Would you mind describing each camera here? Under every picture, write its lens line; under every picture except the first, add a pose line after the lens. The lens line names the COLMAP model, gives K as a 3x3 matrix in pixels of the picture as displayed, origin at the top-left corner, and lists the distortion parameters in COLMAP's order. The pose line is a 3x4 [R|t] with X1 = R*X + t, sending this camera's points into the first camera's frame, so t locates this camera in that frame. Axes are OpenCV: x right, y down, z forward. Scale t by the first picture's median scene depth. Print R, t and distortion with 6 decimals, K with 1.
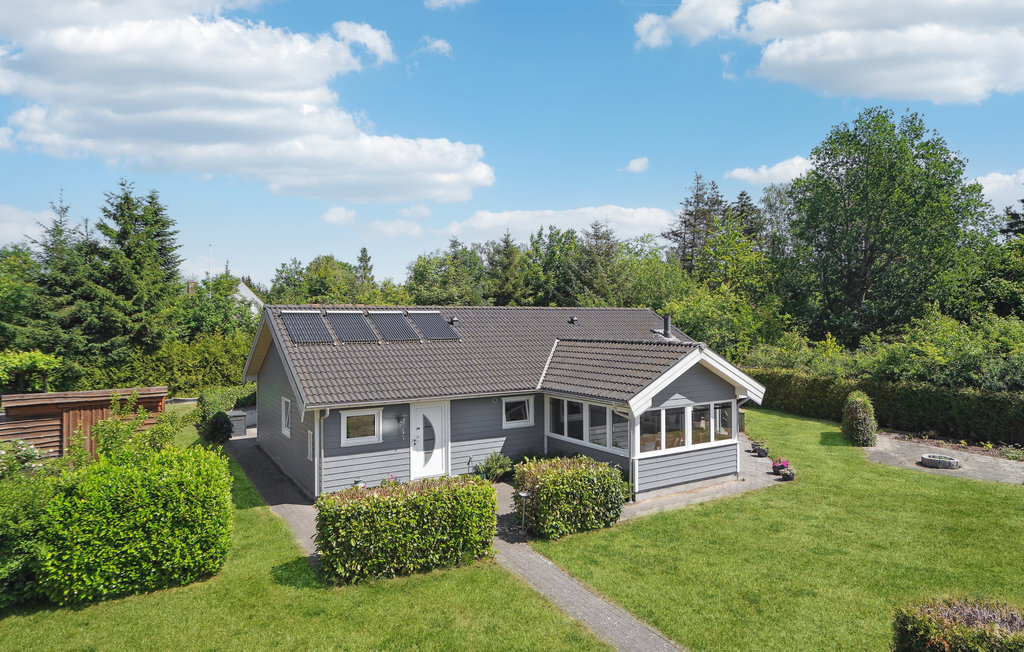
lens RADIAL K [[607.7, 0, 512.0], [0, 607.7, 326.0], [0, 0, 1]] dist [0.000499, 0.000023]
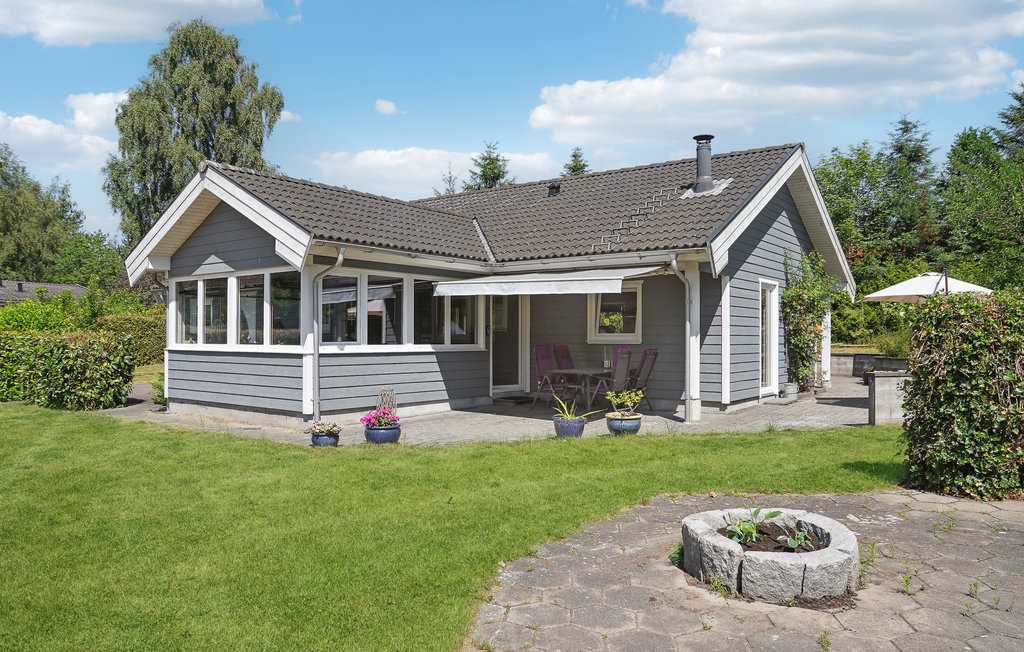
lens RADIAL K [[688.0, 0, 512.0], [0, 688.0, 326.0], [0, 0, 1]] dist [-0.000263, -0.000057]
pose [[0.351778, -0.010503, -0.936024, 1.004285], [-0.007501, 0.999873, -0.014038, 0.186995], [0.936053, 0.011960, 0.351655, 1.021712]]
